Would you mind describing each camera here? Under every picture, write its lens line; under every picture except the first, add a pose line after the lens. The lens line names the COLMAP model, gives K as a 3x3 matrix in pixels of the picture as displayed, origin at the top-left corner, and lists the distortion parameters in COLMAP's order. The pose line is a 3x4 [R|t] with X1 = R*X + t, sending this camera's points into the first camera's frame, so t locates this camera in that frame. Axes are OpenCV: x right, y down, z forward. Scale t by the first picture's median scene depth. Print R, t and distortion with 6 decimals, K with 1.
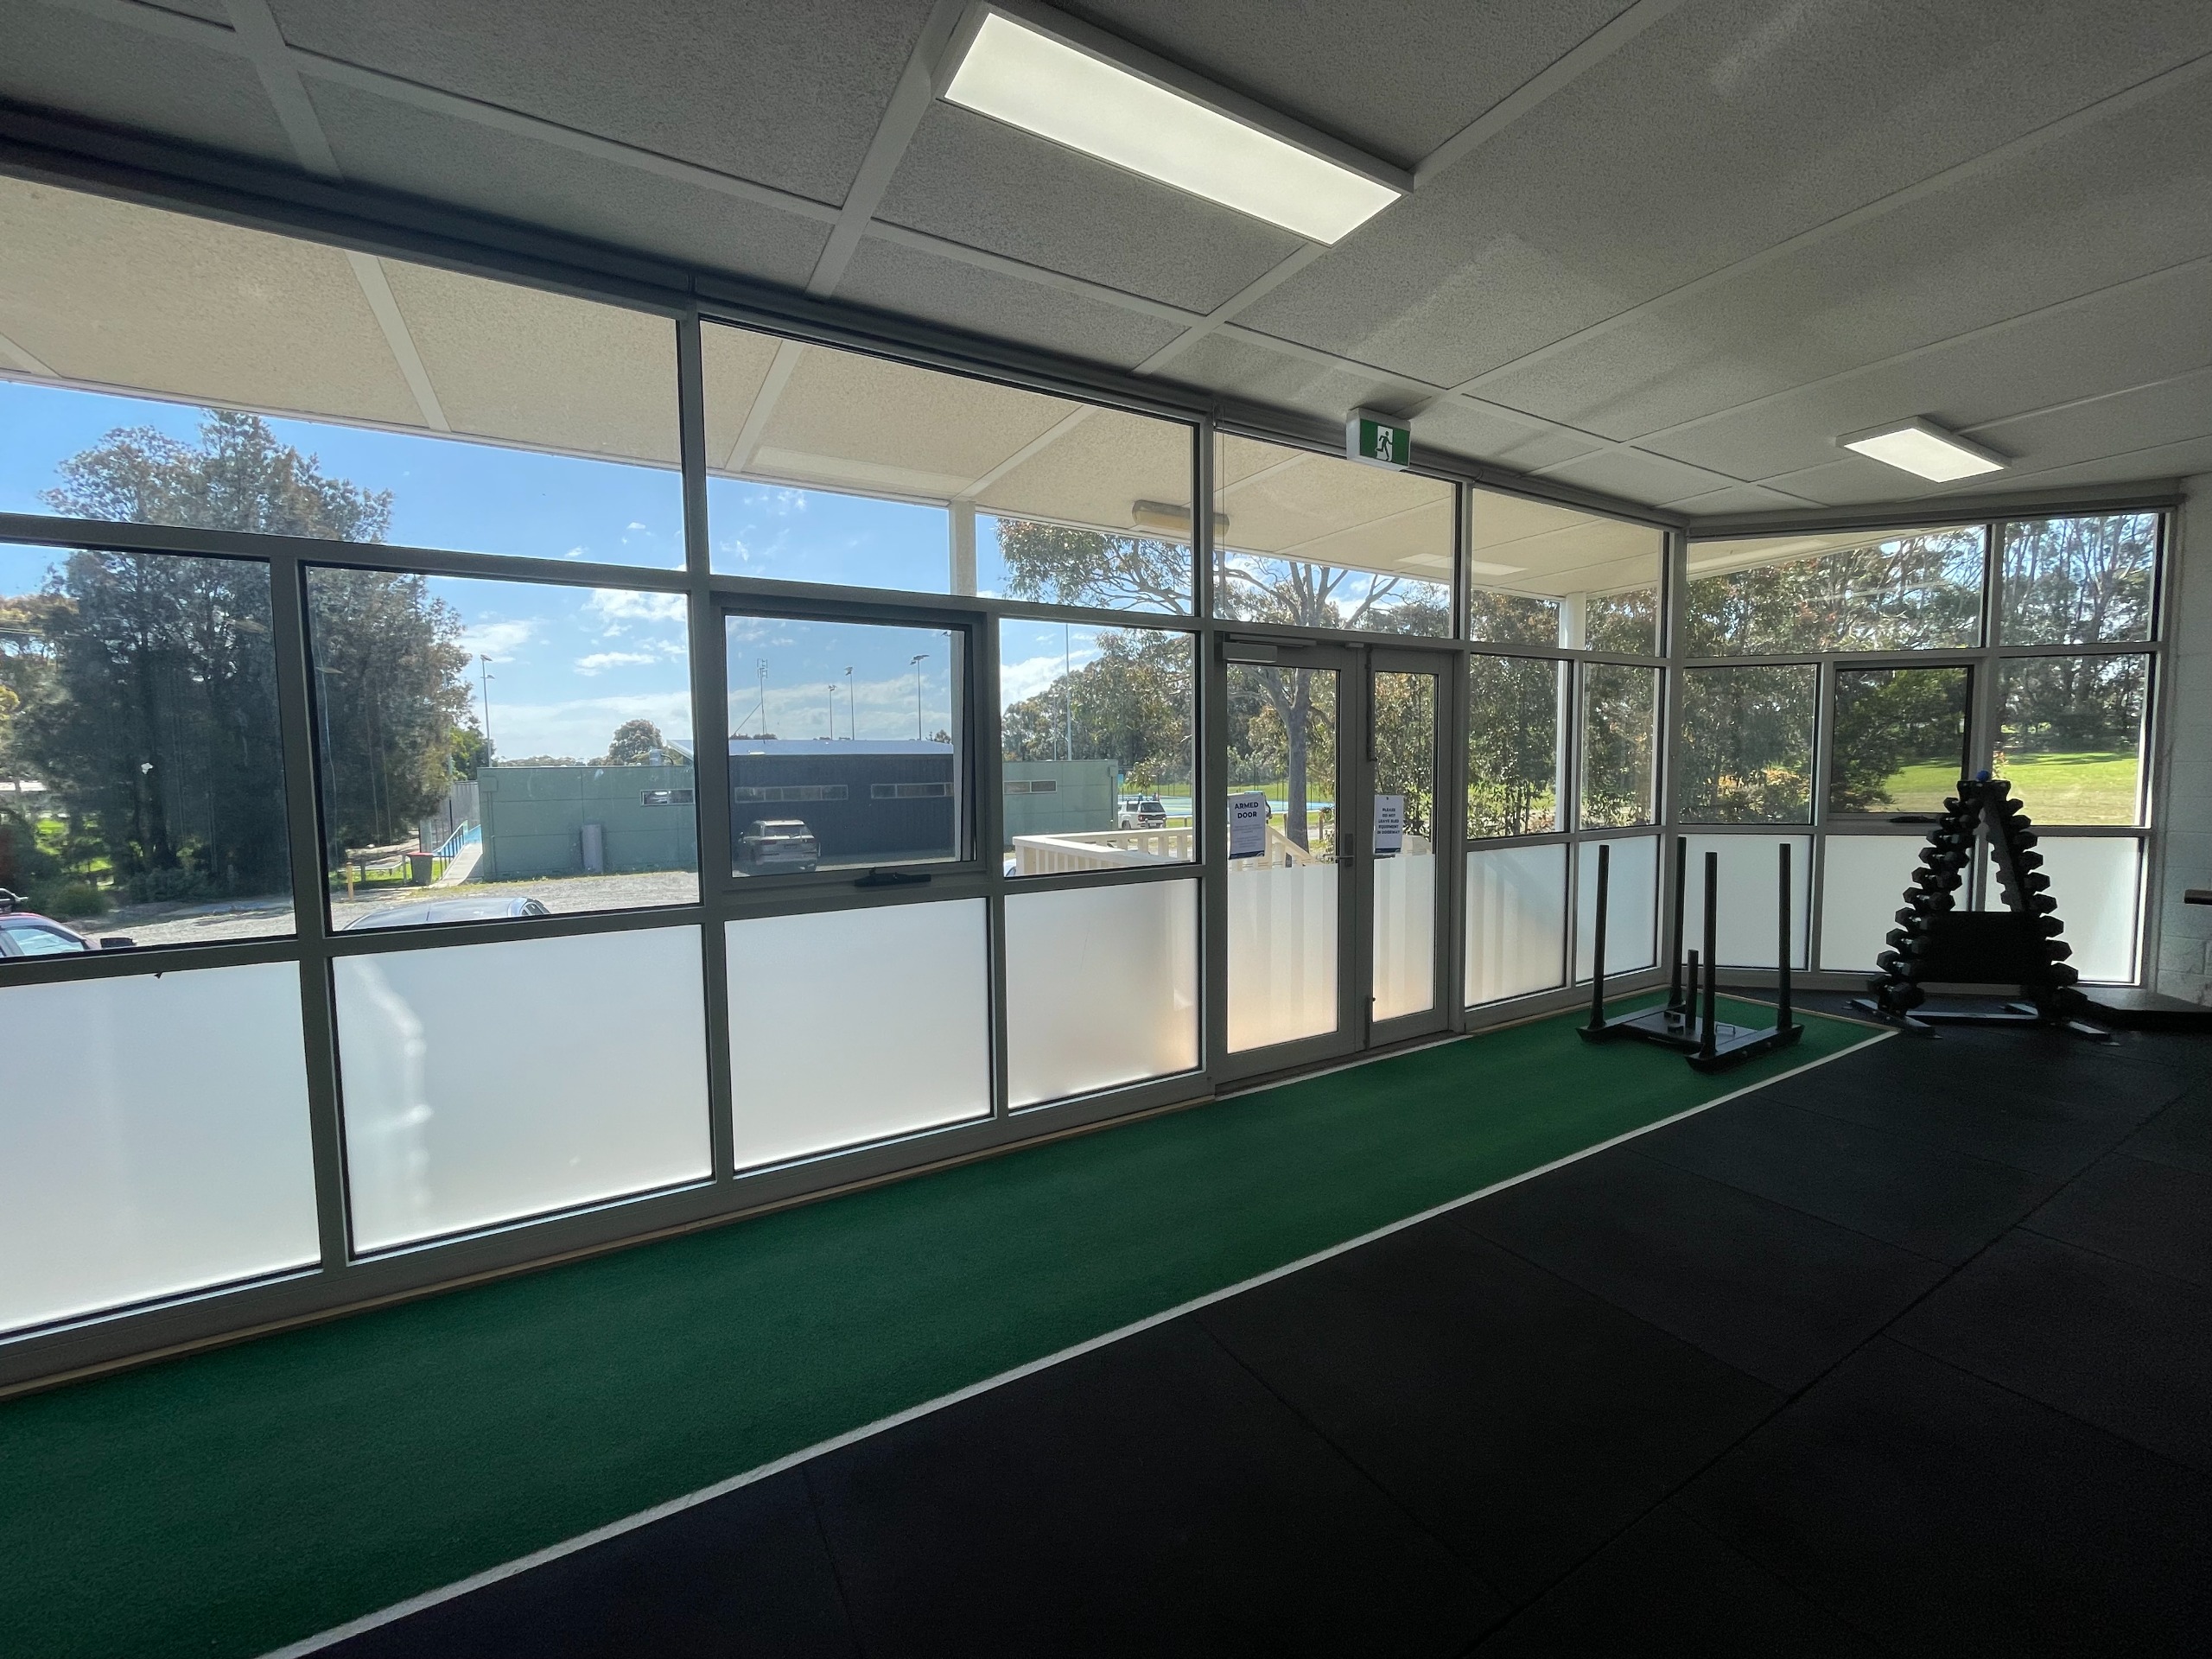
lens RADIAL K [[894.2, 0, 1106.0], [0, 894.2, 829.5], [0, 0, 1]] dist [0.001110, 0.000055]
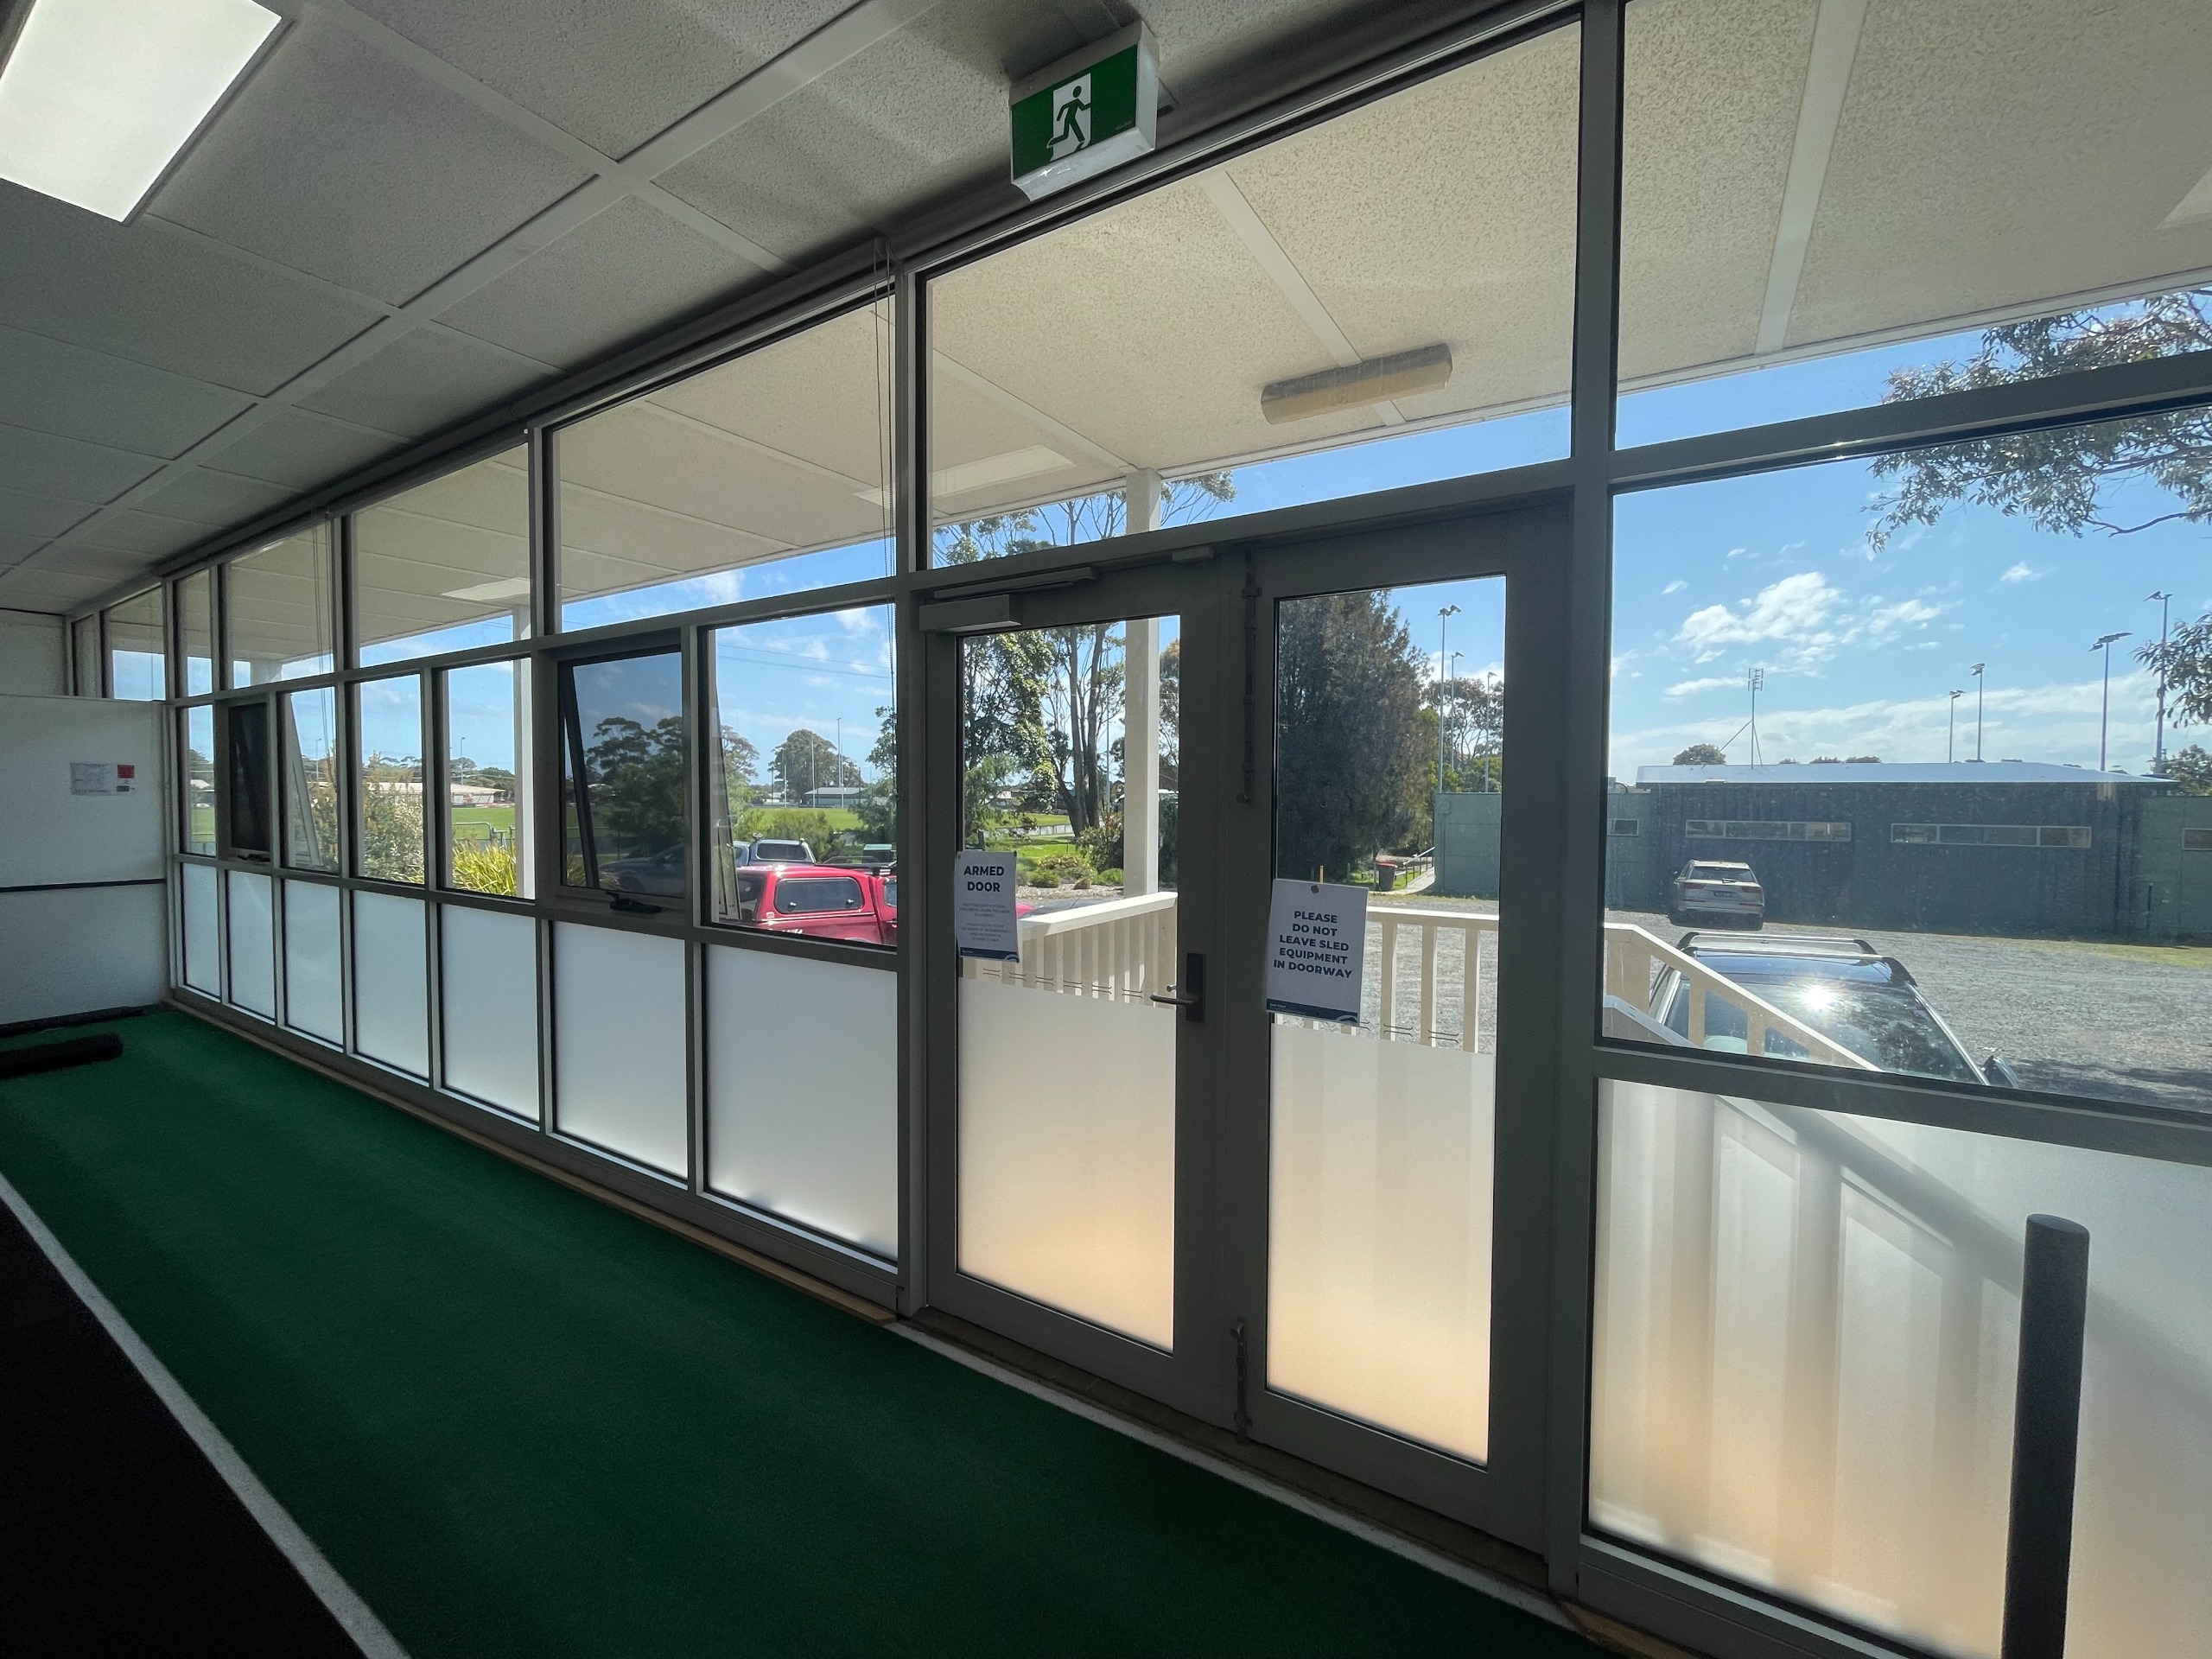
lens RADIAL K [[894.2, 0, 1106.0], [0, 894.2, 829.5], [0, 0, 1]] dist [0.001110, 0.000055]
pose [[0.470645, 0.051296, -0.880830, 0.097347], [-0.077245, 0.996871, 0.016780, -0.009561], [0.878935, 0.060143, 0.473135, 0.106766]]
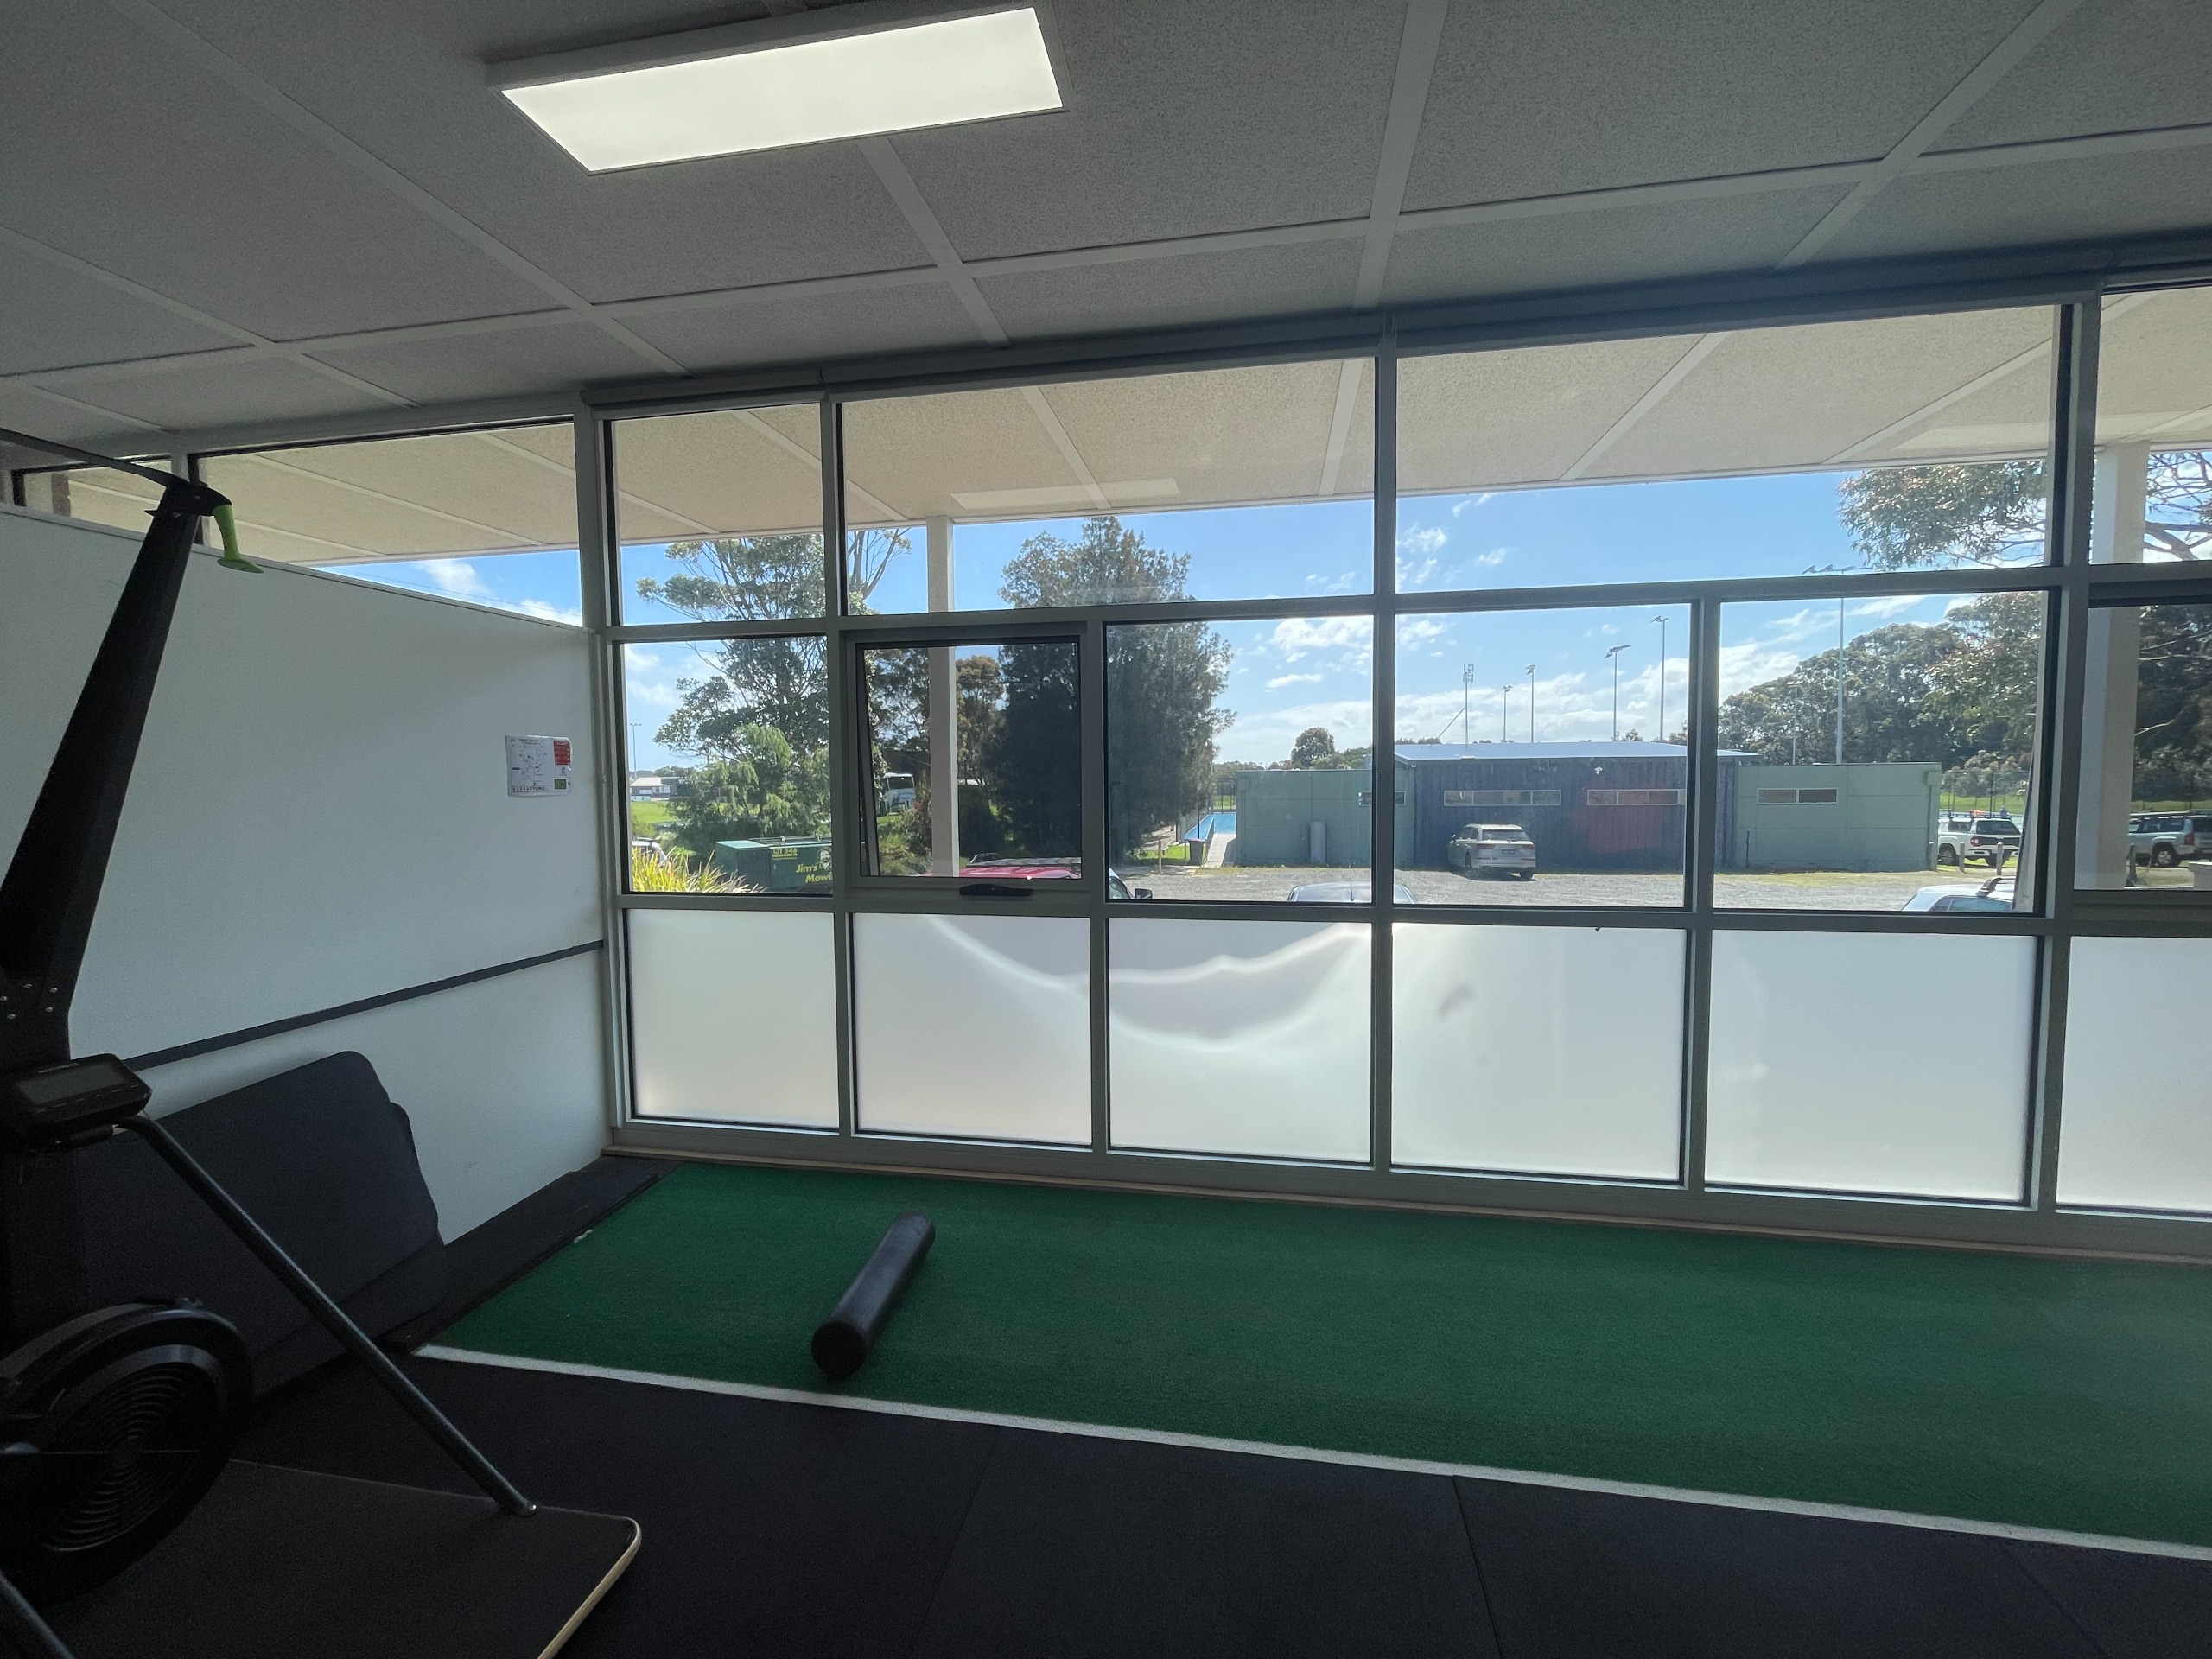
lens RADIAL K [[894.7, 0, 1105.0], [0, 894.7, 809.6], [0, 0, 1]] dist [-0.001717, 0.000124]
pose [[0.770004, 0.030606, -0.637305, -0.067647], [-0.047626, 0.998819, -0.009576, 0.003302], [0.636259, 0.037726, 0.770552, -0.040297]]
